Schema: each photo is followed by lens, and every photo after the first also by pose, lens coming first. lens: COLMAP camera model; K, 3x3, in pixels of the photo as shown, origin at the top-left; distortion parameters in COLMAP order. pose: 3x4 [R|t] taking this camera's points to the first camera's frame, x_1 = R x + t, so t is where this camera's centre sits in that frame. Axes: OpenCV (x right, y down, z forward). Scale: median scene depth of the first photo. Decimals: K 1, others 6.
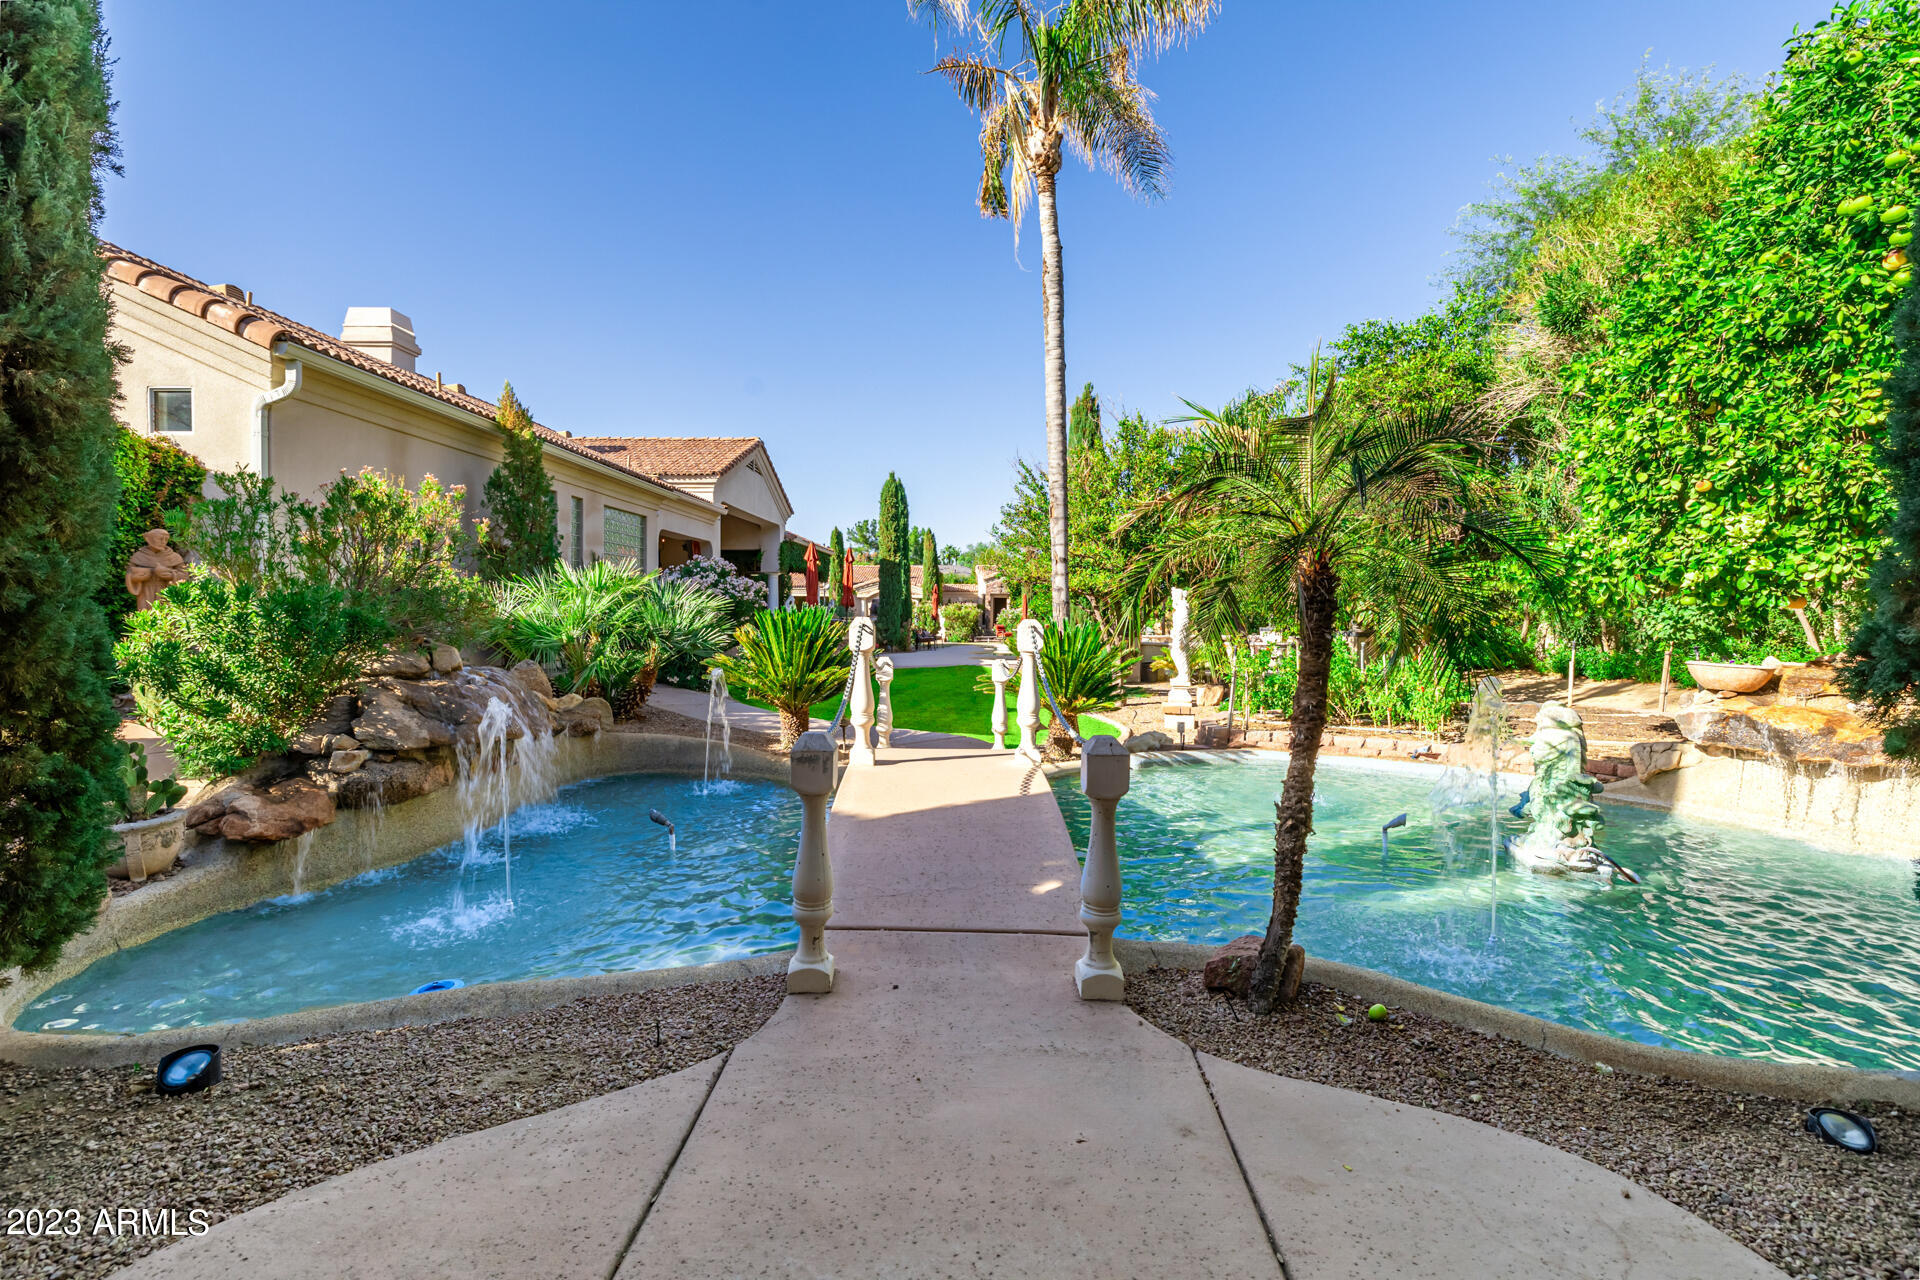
lens RADIAL K [[866.9, 0, 965.3], [0, 866.9, 629.8], [0, 0, 1]] dist [0.001569, 0.000649]
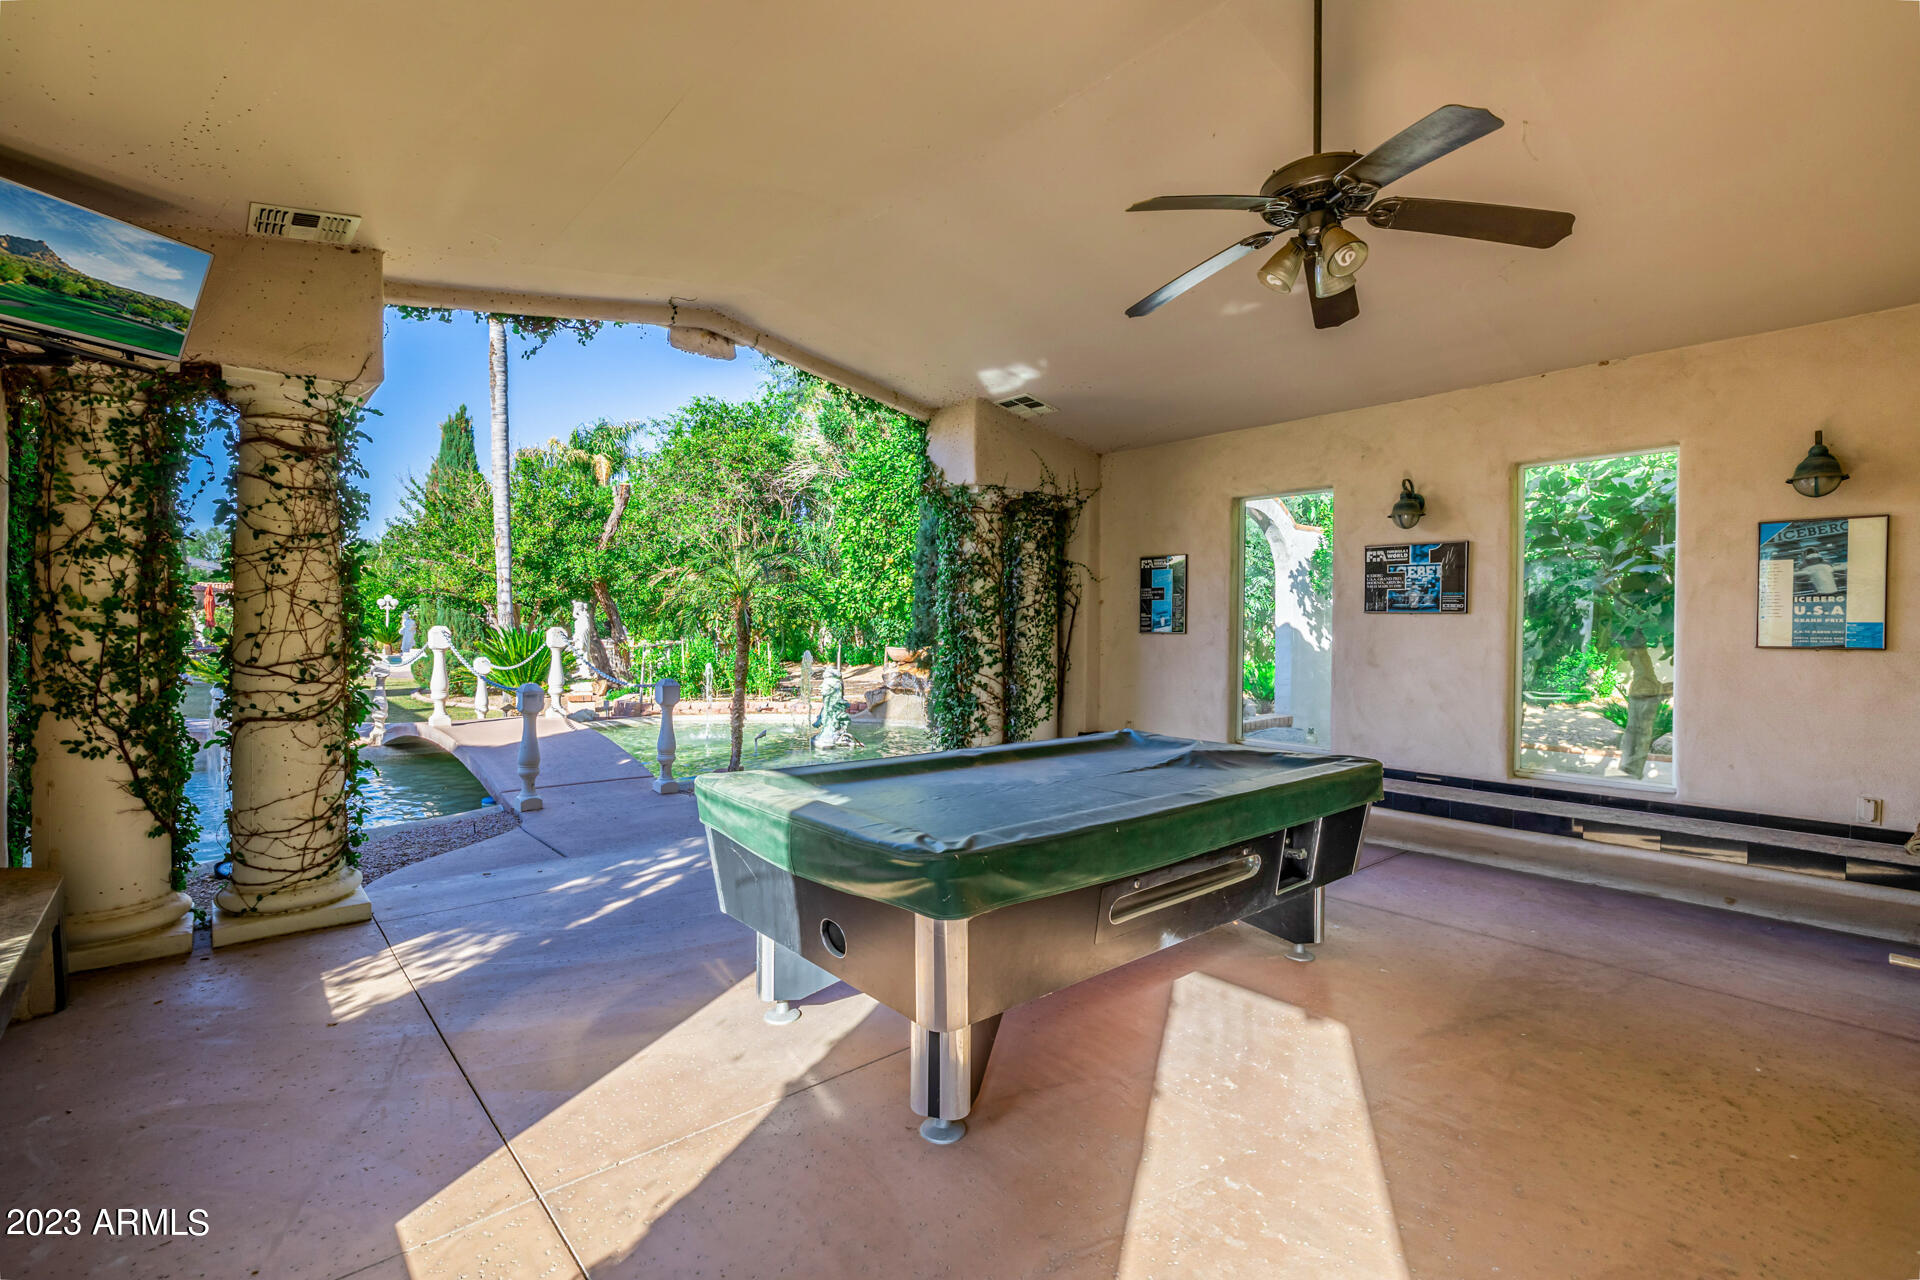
lens RADIAL K [[866.9, 0, 965.3], [0, 866.9, 629.8], [0, 0, 1]] dist [0.001569, 0.000649]
pose [[0.729062, -0.005441, 0.684426, -0.377943], [0.009363, 0.999954, -0.002024, 0.002652], [-0.684383, 0.007884, 0.729080, -0.547238]]
